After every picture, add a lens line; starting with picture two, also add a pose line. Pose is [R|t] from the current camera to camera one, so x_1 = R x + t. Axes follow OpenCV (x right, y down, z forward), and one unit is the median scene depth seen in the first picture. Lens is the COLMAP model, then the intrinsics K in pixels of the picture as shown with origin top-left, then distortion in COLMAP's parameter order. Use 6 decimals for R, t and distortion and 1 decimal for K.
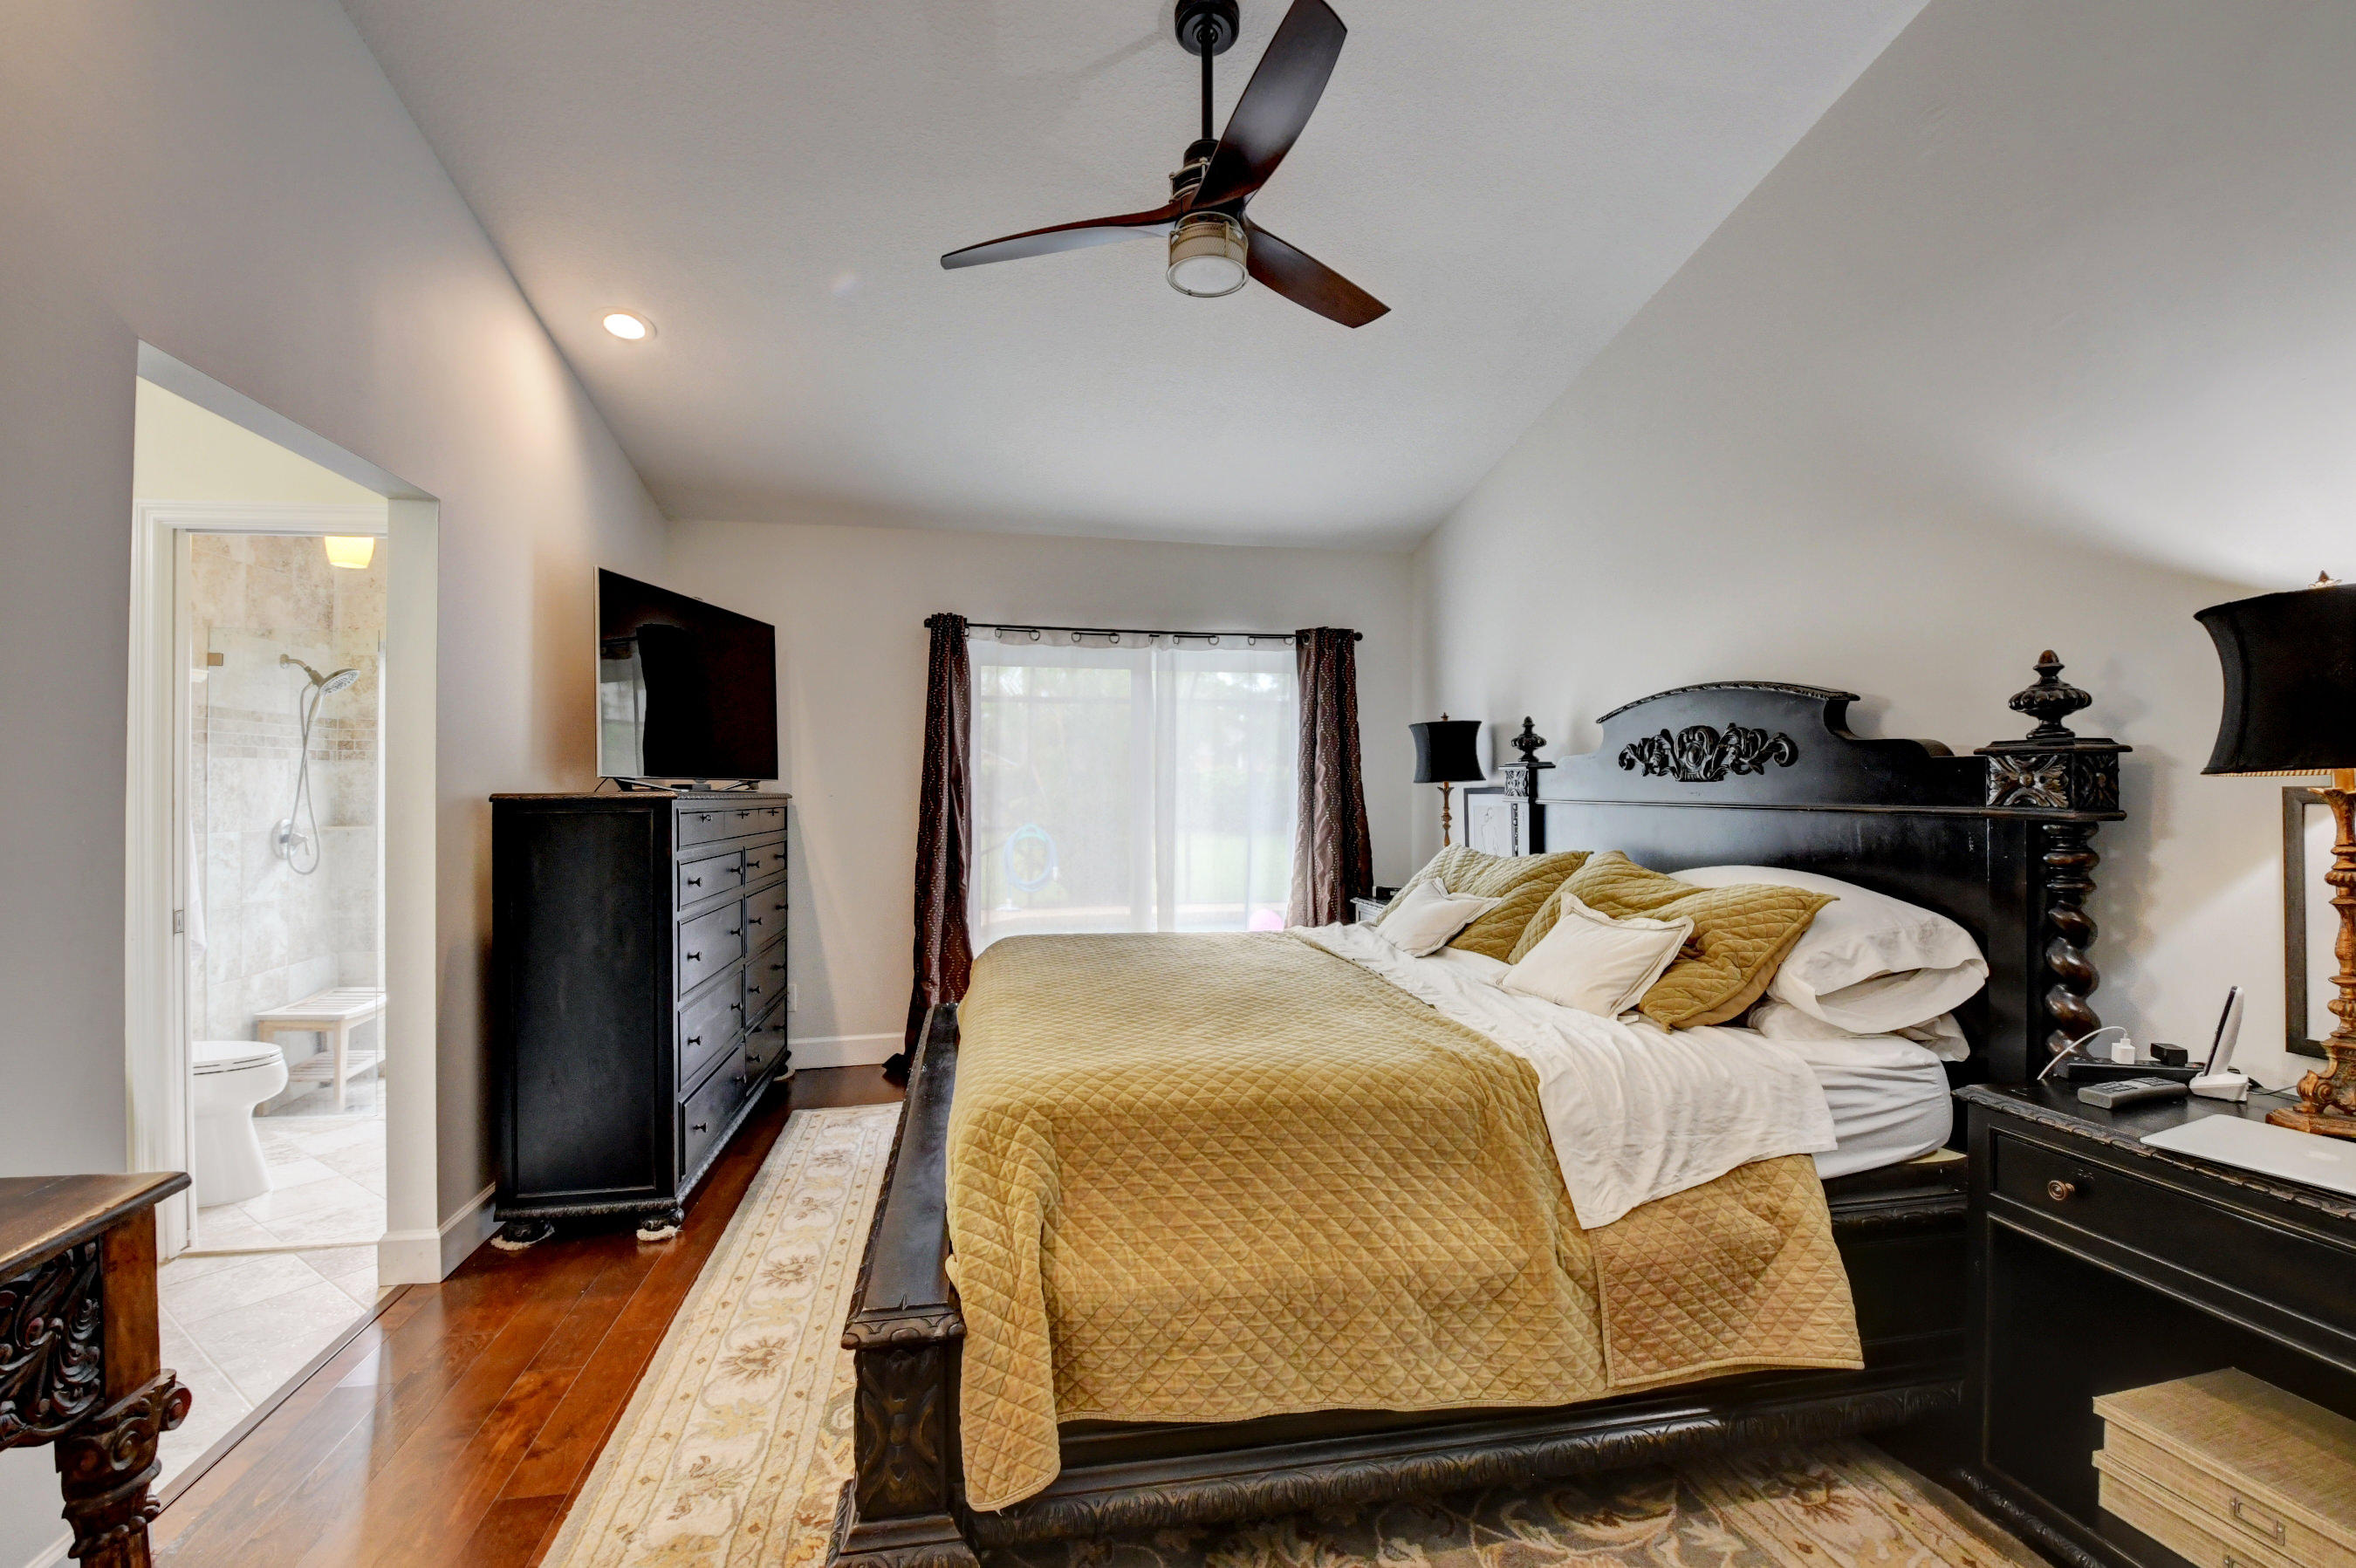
lens RADIAL K [[1037.7, 0, 1189.1], [0, 1037.7, 780.7], [0, 0, 1]] dist [-0.013937, -0.007883]
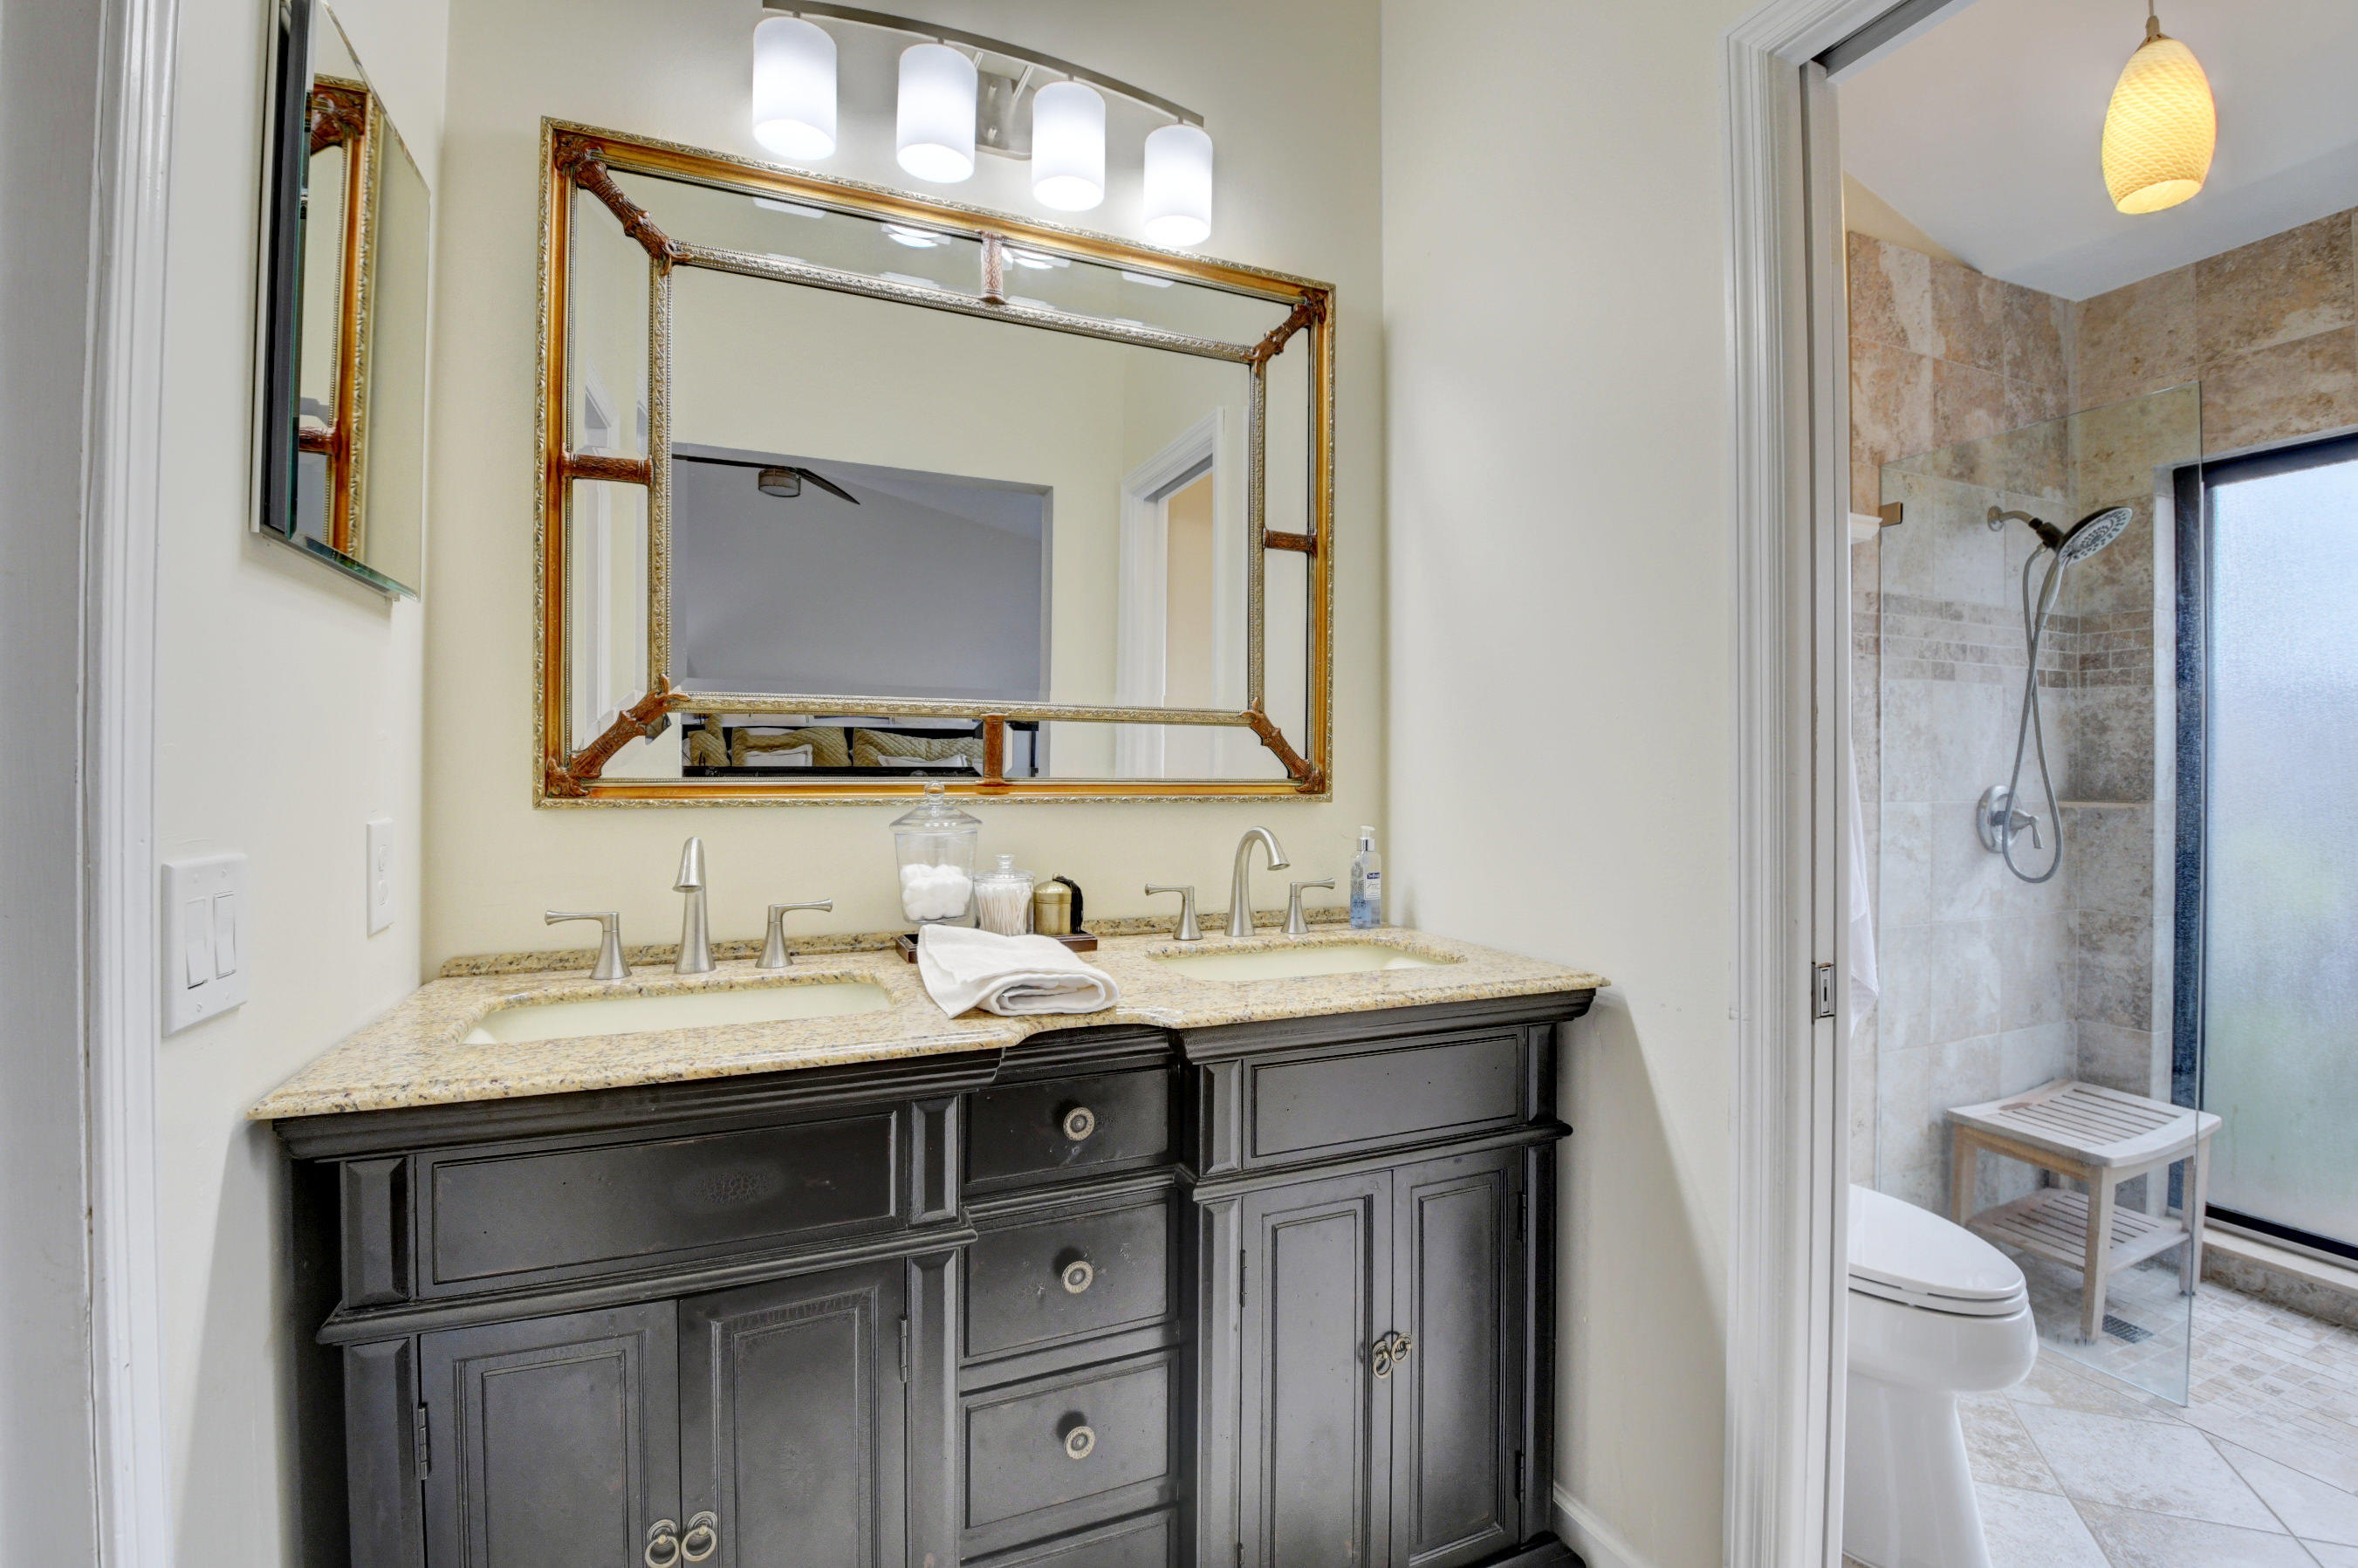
lens RADIAL K [[1038.5, 0, 1177.4], [0, 1038.5, 779.5], [0, 0, 1]] dist [-0.013937, -0.007883]
pose [[0.204196, -0.000929, -0.978930, -0.403457], [0.002973, 0.999996, -0.000329, 0.033313], [0.978926, -0.002843, 0.204198, 0.416383]]
